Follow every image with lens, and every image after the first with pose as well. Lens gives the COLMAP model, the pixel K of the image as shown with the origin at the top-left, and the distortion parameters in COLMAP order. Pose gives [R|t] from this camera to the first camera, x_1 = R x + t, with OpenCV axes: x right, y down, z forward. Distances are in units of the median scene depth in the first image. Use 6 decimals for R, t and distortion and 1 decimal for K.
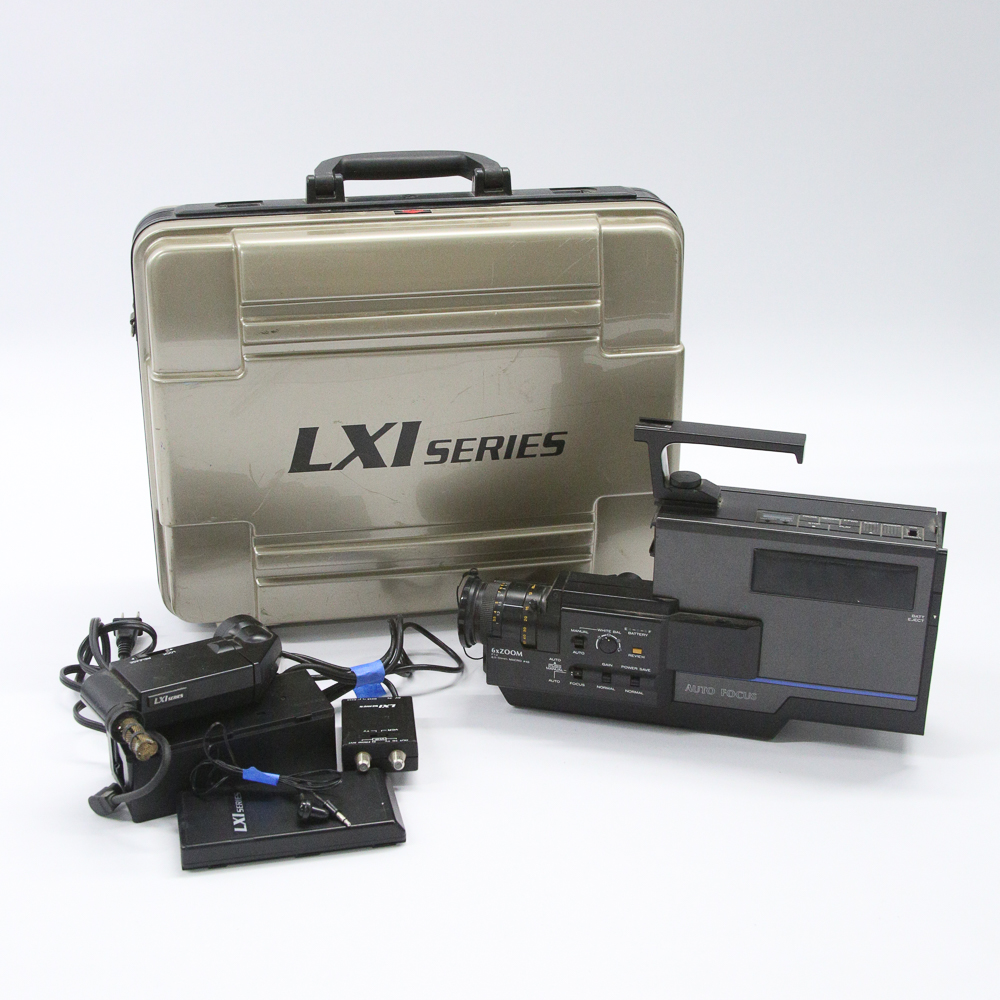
lens RADIAL K [[1740.7, 0, 500.0], [0, 1740.7, 500.0], [0, 0, 1]] dist [0.038918, 0.074344]
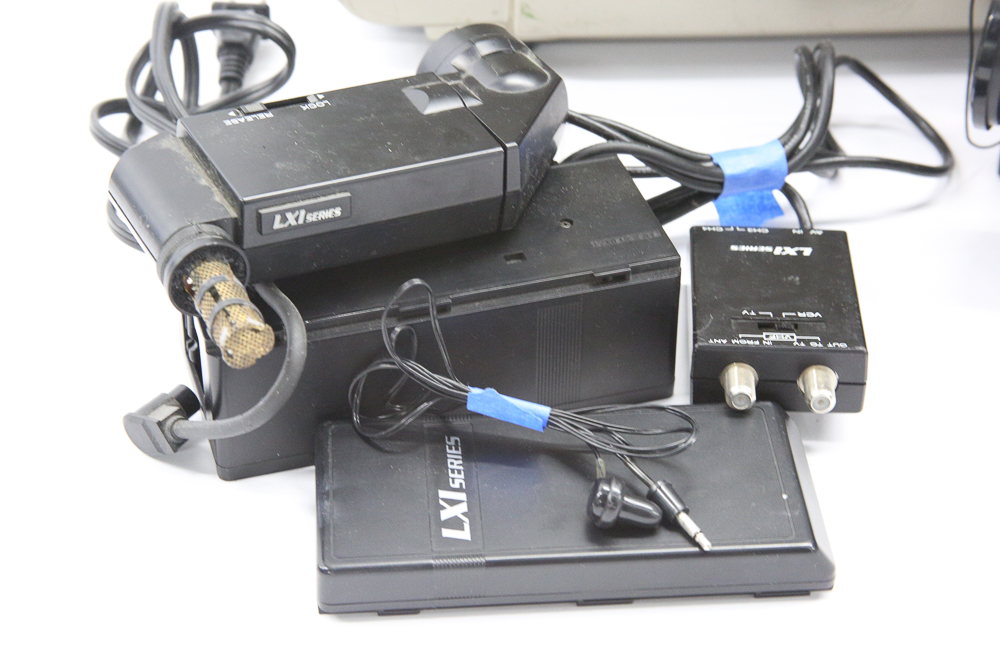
lens RADIAL K [[2742.4, 0, 500.0], [0, 2742.4, 333.5], [0, 0, 1]] dist [0.121404, 0.421033]
pose [[0.988775, 0.085530, -0.122509, -0.054562], [-0.060550, 0.978977, 0.194775, 0.007147], [0.136593, -0.185170, 0.973167, 0.324007]]
